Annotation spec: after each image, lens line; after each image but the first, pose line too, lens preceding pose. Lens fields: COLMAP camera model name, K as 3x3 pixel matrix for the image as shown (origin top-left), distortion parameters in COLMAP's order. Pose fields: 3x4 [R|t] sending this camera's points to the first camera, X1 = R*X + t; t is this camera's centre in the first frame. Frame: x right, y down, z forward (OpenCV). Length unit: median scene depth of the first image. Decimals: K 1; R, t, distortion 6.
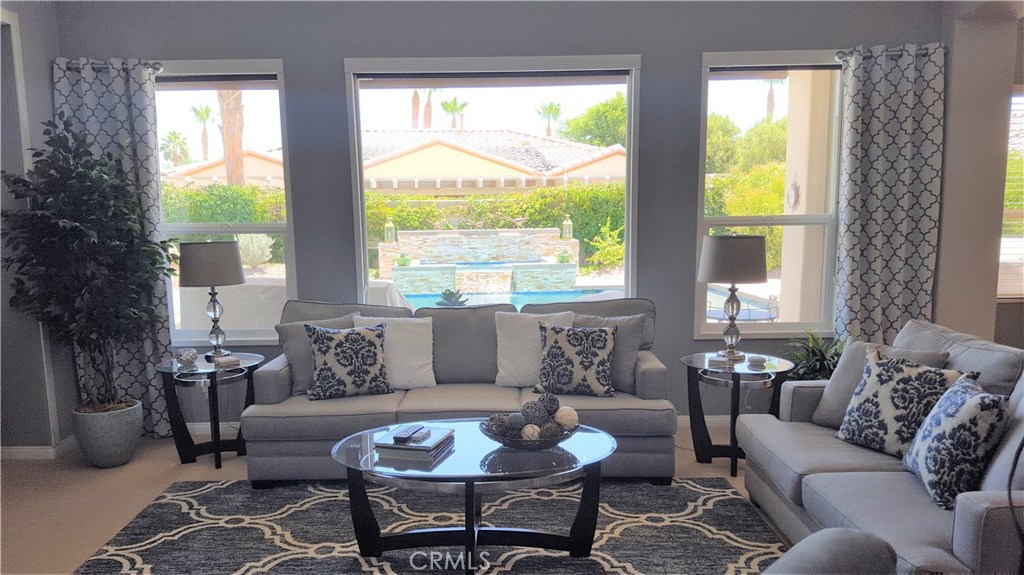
lens RADIAL K [[781.3, 0, 512.0], [0, 781.3, 287.5], [0, 0, 1]] dist [0.131312, -0.233643]
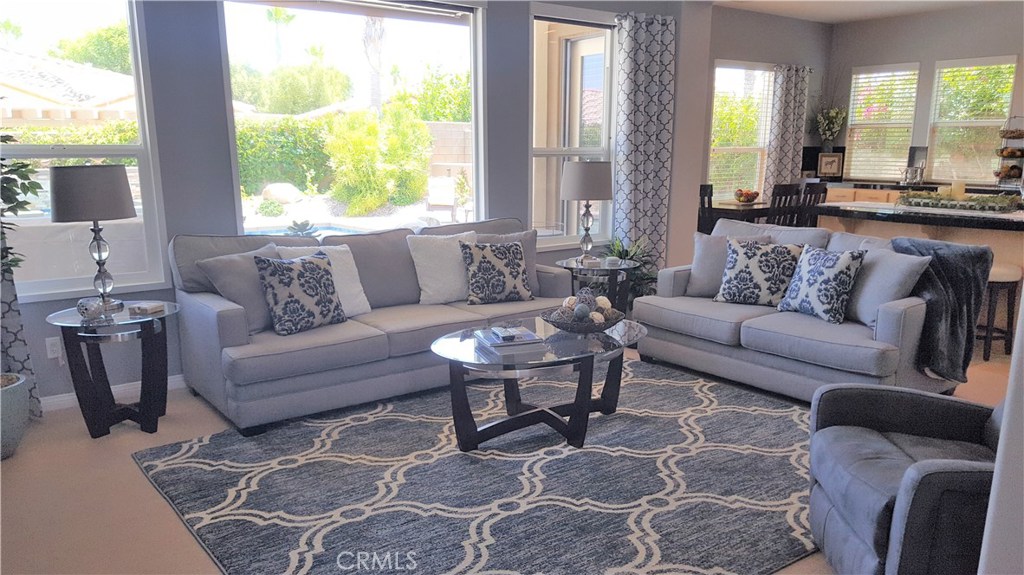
lens RADIAL K [[772.1, 0, 536.3], [0, 772.1, 317.4], [0, 0, 1]] dist [0.094326, -0.117493]
pose [[0.780881, -0.118427, 0.613351, -0.578609], [0.055482, 0.991133, 0.120735, 0.026464], [-0.622211, -0.060250, 0.780528, 0.095266]]
